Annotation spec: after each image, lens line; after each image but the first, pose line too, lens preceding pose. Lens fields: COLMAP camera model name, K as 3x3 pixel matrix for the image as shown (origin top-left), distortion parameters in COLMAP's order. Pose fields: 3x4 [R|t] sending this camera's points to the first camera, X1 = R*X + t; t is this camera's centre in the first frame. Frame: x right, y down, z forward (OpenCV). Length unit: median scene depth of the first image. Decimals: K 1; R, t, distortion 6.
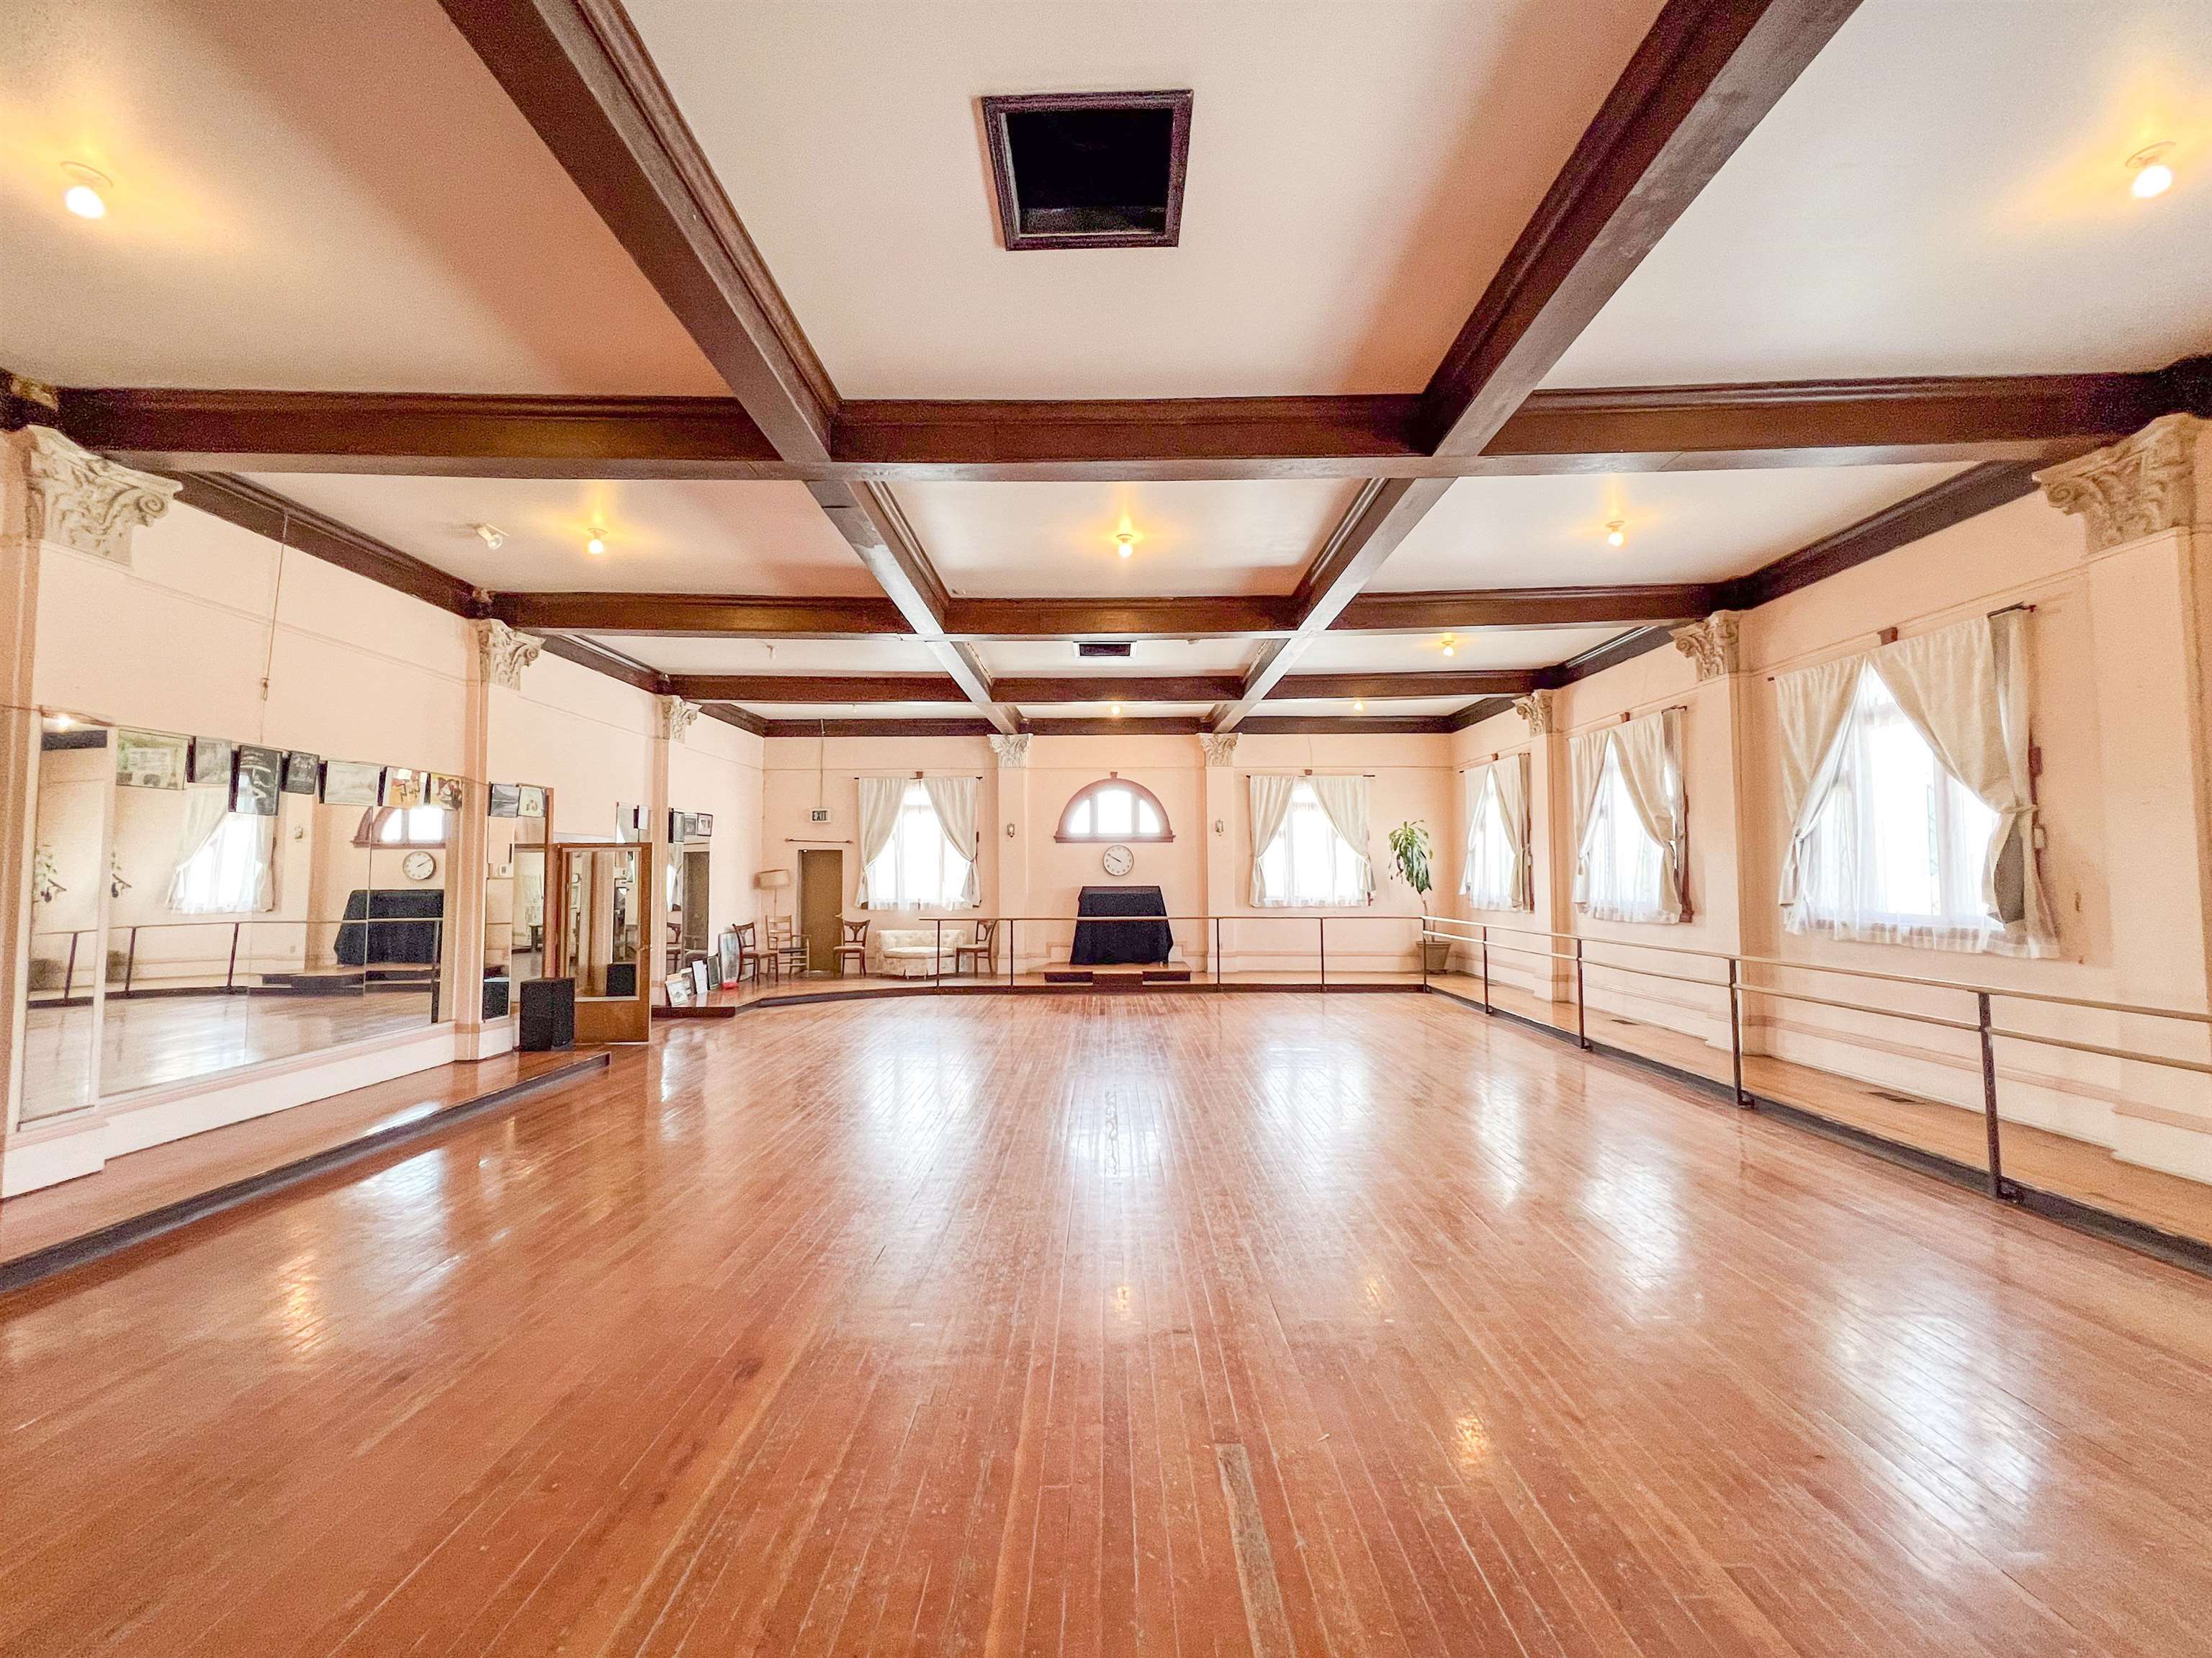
lens RADIAL K [[889.0, 0, 1103.7], [0, 889.0, 828.9], [0, 0, 1]] dist [-0.004906, 0.001179]
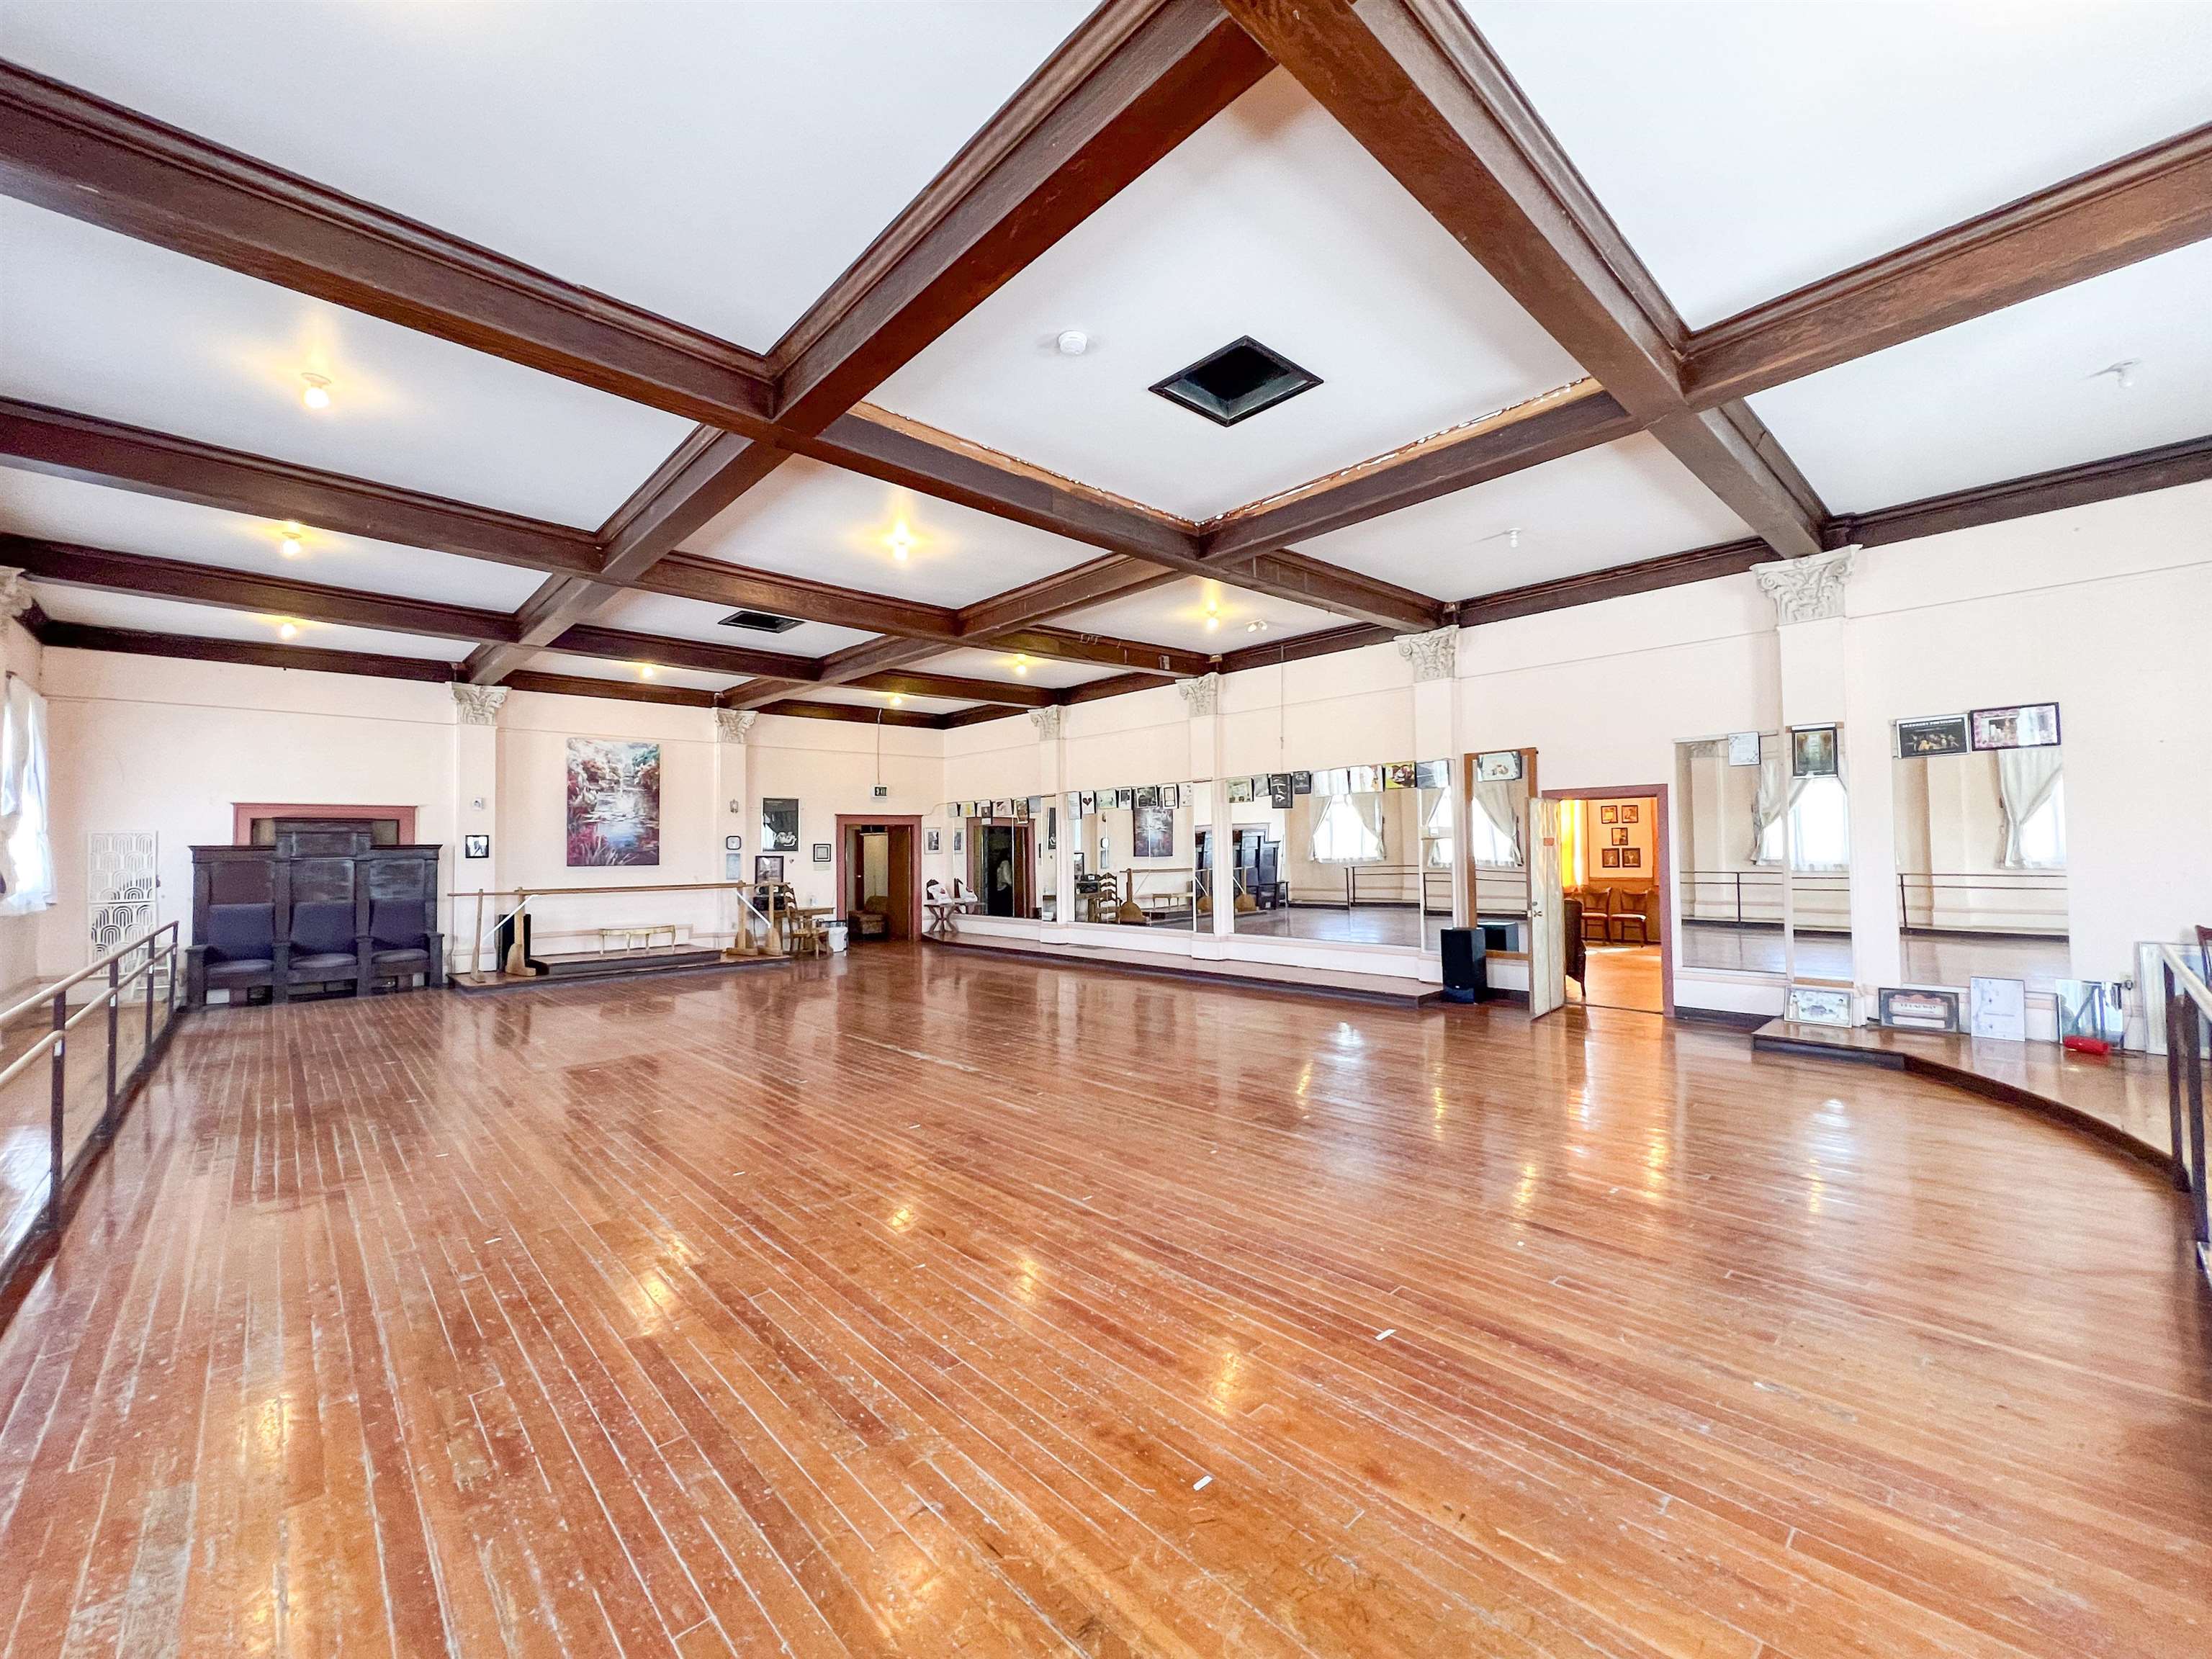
lens RADIAL K [[889.1, 0, 1103.4], [0, 889.1, 830.7], [0, 0, 1]] dist [-0.004906, 0.001179]
pose [[0.726225, 0.011870, 0.687354, -0.540616], [-0.030446, 0.999425, 0.014909, 0.005318], [-0.686782, -0.031755, 0.726169, 0.019290]]
